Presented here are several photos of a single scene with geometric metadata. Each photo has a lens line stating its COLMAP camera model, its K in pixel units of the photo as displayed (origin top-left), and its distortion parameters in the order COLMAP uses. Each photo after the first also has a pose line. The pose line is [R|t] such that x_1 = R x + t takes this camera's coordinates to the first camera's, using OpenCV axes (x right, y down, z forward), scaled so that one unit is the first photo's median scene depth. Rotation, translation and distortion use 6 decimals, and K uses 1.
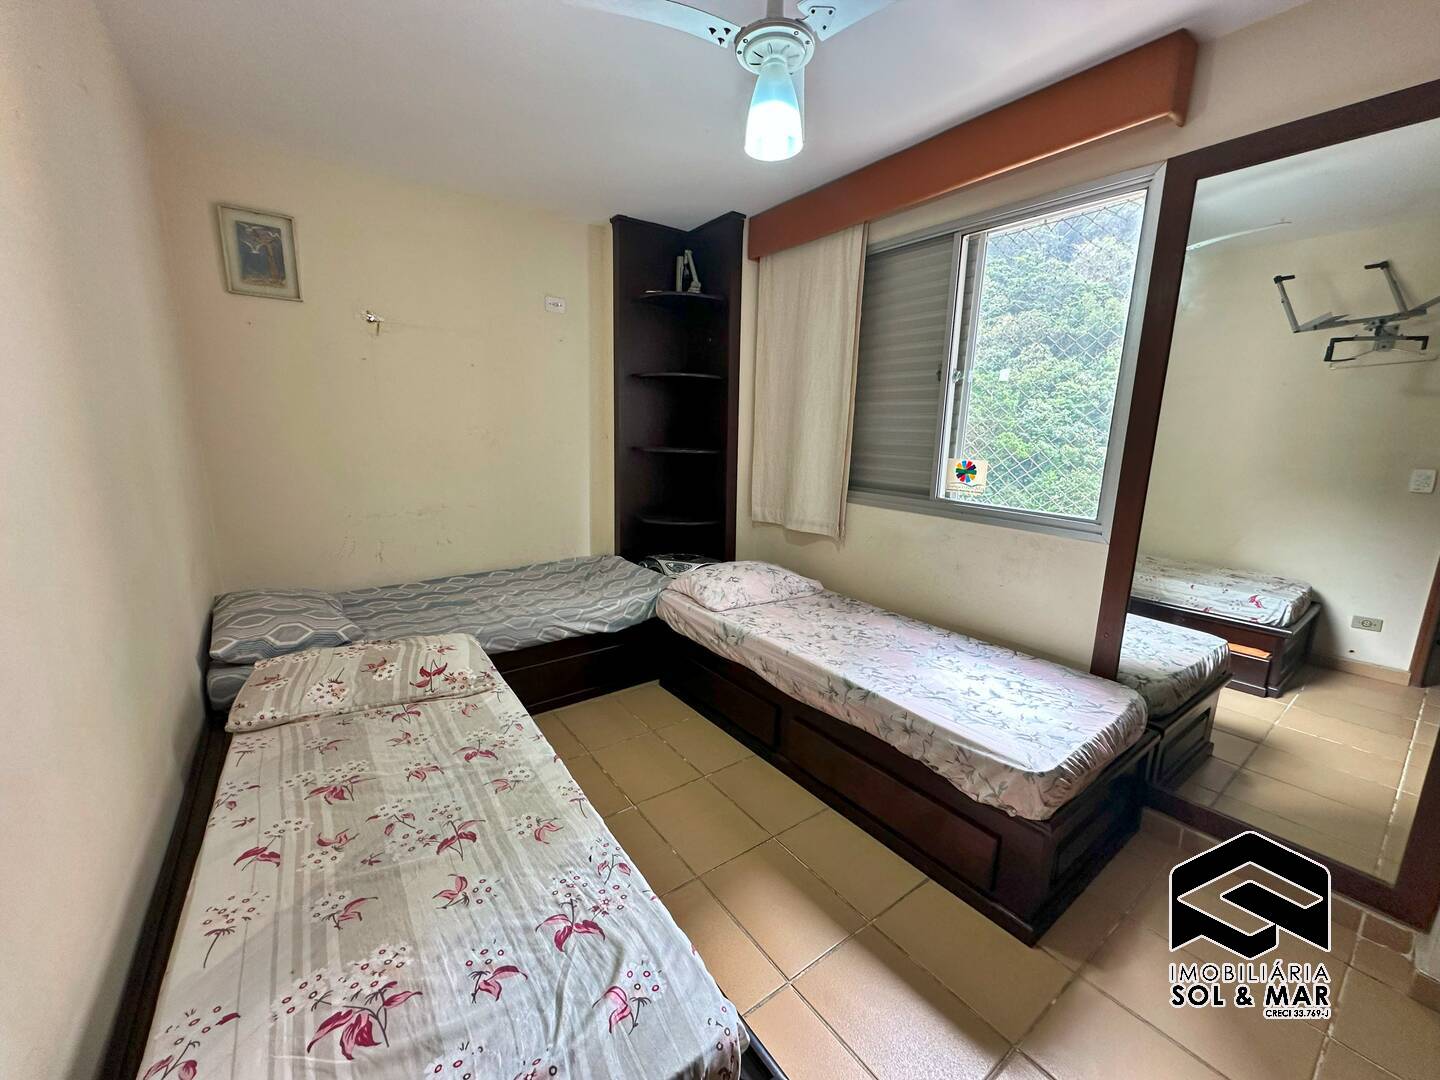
lens RADIAL K [[574.1, 0, 721.7], [0, 574.1, 540.4], [0, 0, 1]] dist [-0.001759, 0.000545]
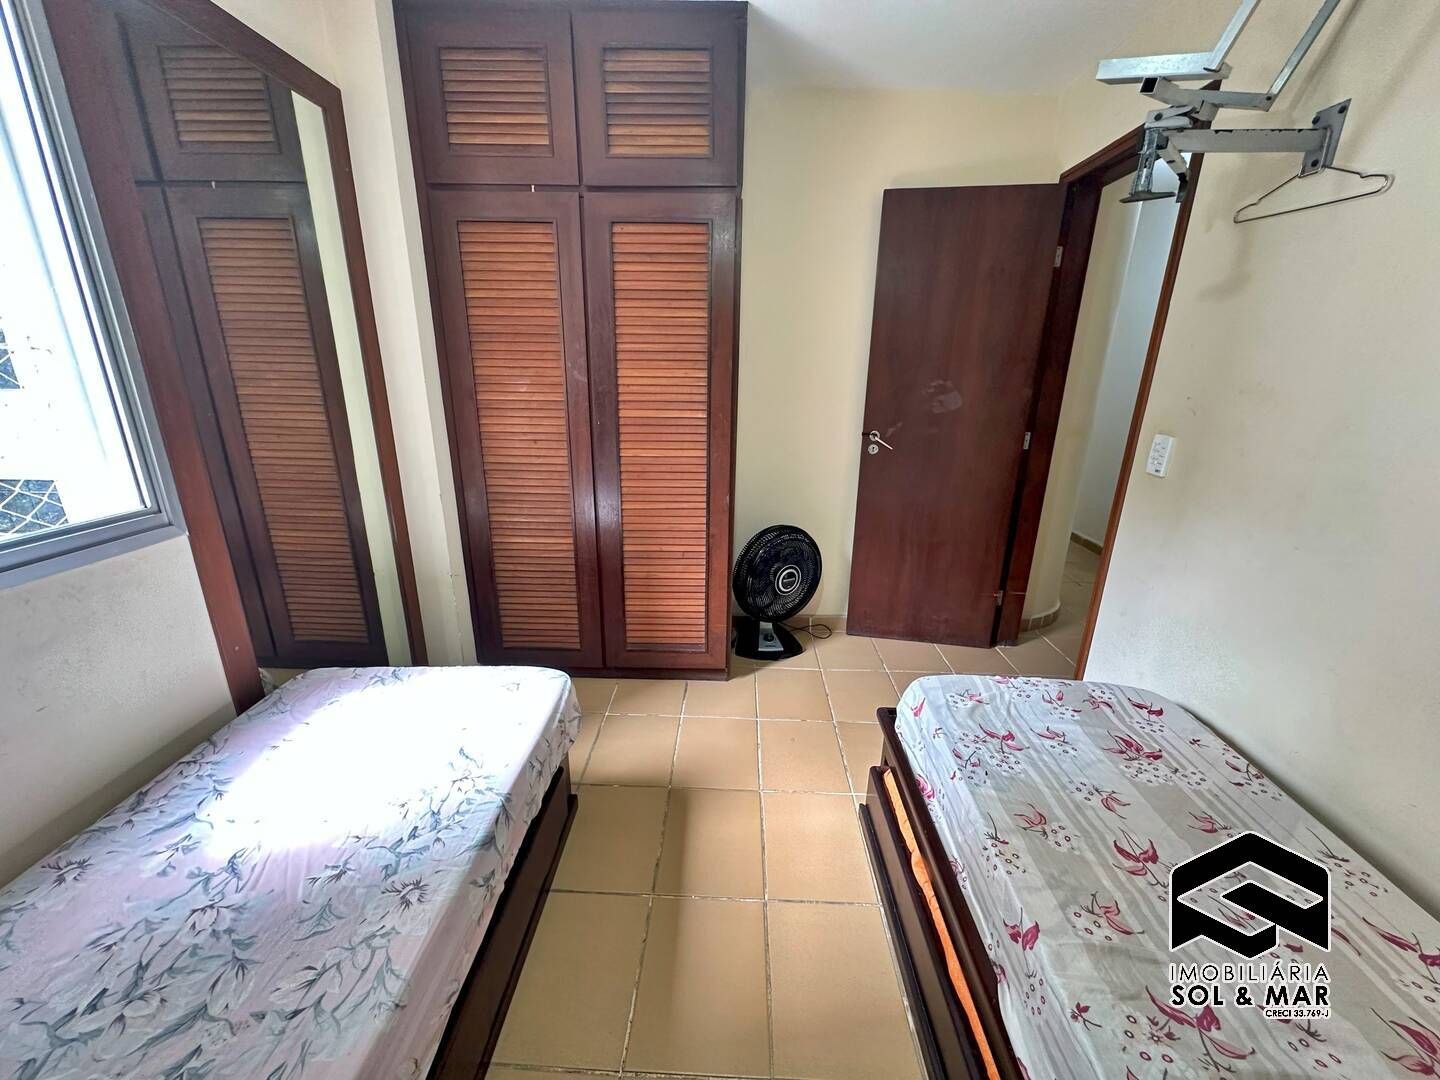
lens RADIAL K [[574.1, 0, 722.9], [0, 574.1, 538.5], [0, 0, 1]] dist [-0.001759, 0.000545]
pose [[-0.784300, -0.215071, 0.581909, -0.171159], [0.091268, 0.887779, 0.451130, -0.187862], [-0.613631, 0.406931, -0.676656, 0.854560]]
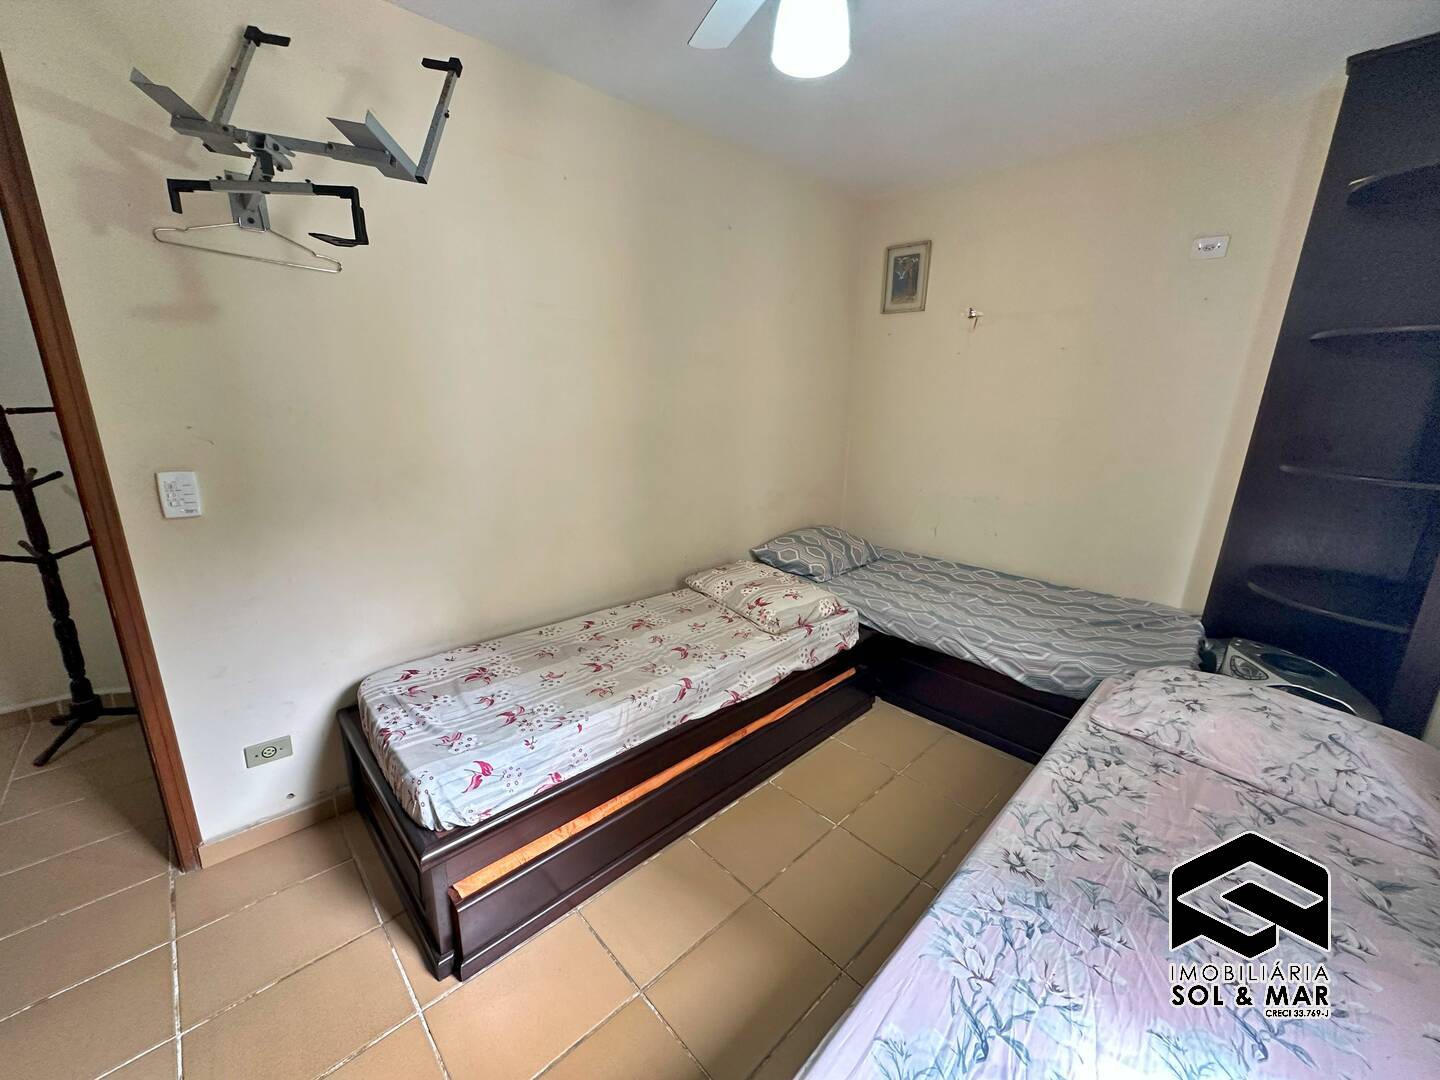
lens RADIAL K [[574.1, 0, 717.7], [0, 574.1, 539.3], [0, 0, 1]] dist [-0.001759, 0.000545]
pose [[0.124754, 0.234892, -0.963983, 0.510171], [-0.211117, 0.955608, 0.205530, -0.113125], [0.969467, 0.177873, 0.168805, 0.468798]]
